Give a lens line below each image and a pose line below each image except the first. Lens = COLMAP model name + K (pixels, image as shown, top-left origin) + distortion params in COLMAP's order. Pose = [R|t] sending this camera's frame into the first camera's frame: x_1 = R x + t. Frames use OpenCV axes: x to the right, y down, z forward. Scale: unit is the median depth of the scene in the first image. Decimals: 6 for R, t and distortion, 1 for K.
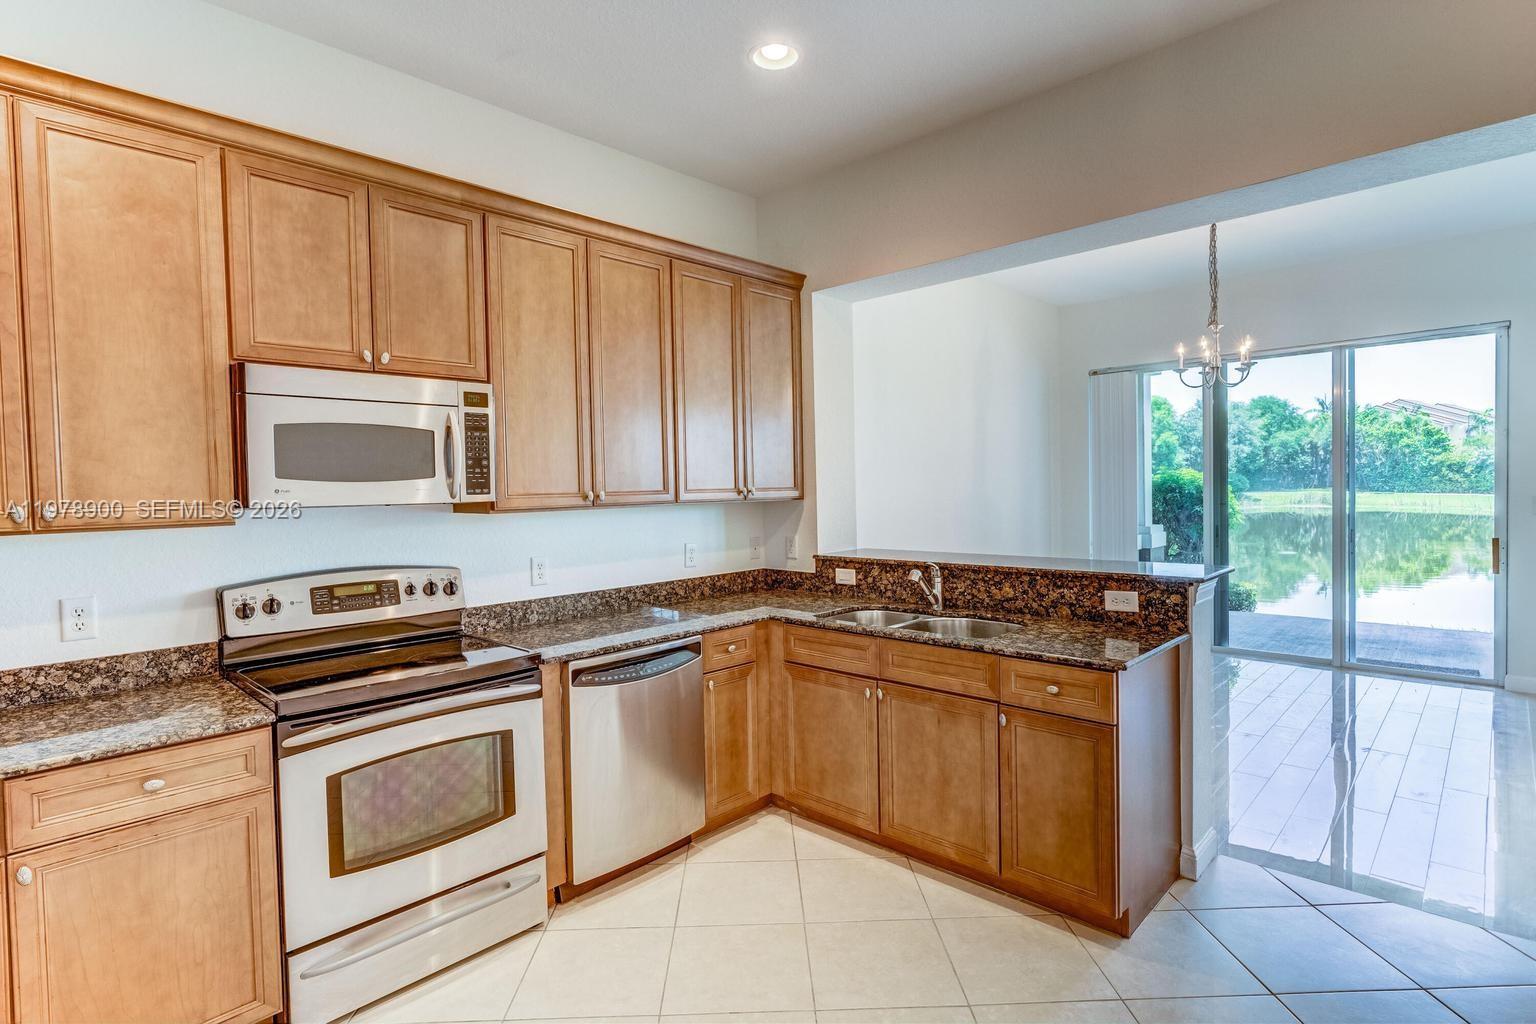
lens RADIAL K [[768.0, 0, 768.0], [0, 768.0, 512.0], [0, 0, 1]] dist [0.000578, -0.000035]
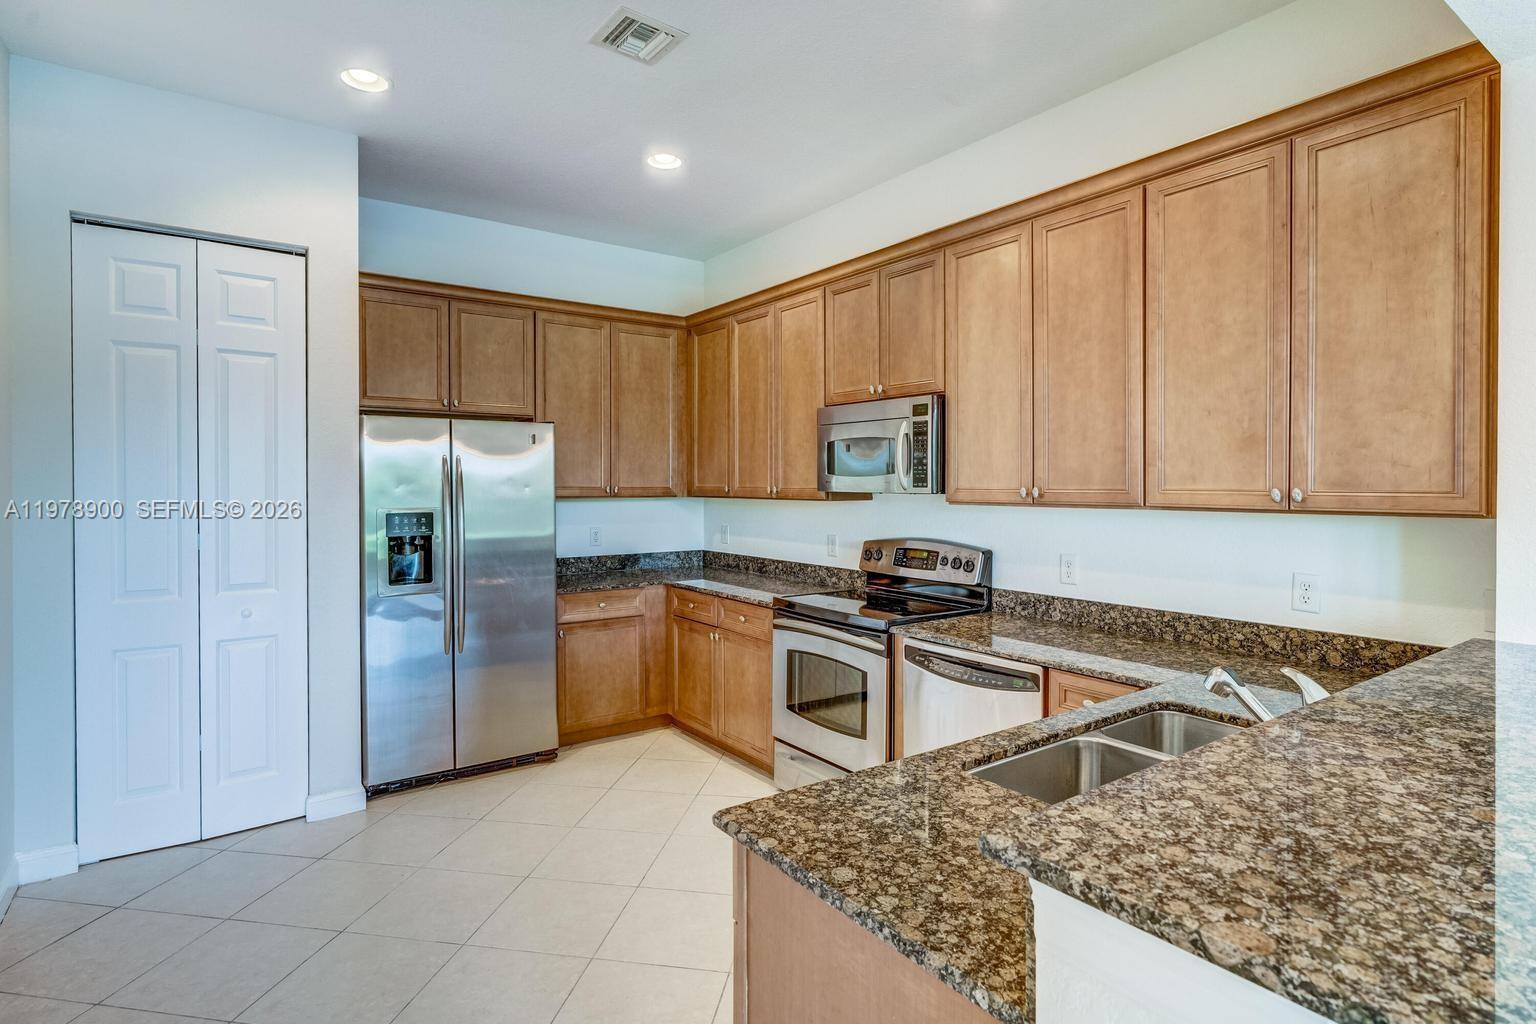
lens RADIAL K [[790.0, 0, 764.8], [0, 790.0, 491.5], [0, 0, 1]] dist [0.001261, 0.000127]
pose [[-0.191946, 0.030686, -0.980926, 0.785552], [-0.030590, 0.998838, 0.037233, -0.047855], [0.980929, 0.037153, -0.190784, 0.864484]]
